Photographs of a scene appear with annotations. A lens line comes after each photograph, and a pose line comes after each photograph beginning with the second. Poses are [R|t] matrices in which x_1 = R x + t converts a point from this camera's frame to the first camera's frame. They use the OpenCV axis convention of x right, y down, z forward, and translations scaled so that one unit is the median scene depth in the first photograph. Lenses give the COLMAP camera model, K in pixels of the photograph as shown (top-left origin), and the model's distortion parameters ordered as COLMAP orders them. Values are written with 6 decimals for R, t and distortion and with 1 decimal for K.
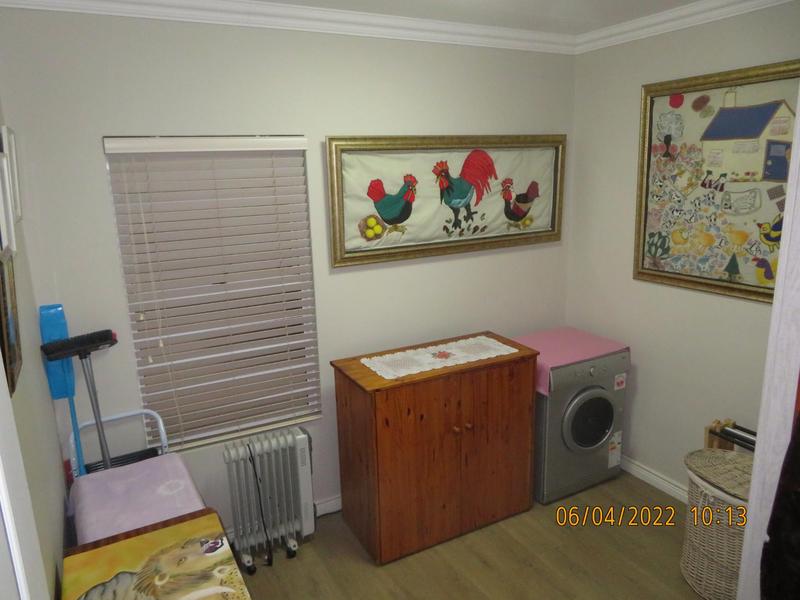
lens RADIAL K [[570.4, 0, 399.3], [0, 570.4, 301.0], [0, 0, 1]] dist [-0.011685, -0.002510]
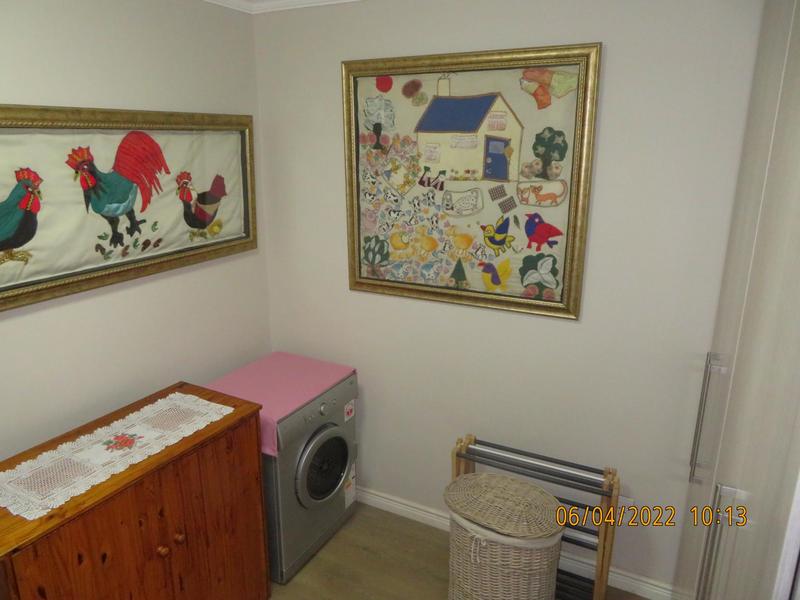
lens RADIAL K [[570.4, 0, 404.2], [0, 570.4, 297.9], [0, 0, 1]] dist [-0.011685, -0.002510]
pose [[0.825317, -0.118493, 0.552097, 0.000982], [0.100925, 0.992945, 0.062238, -0.078479], [-0.555577, 0.004354, 0.831454, 0.257910]]
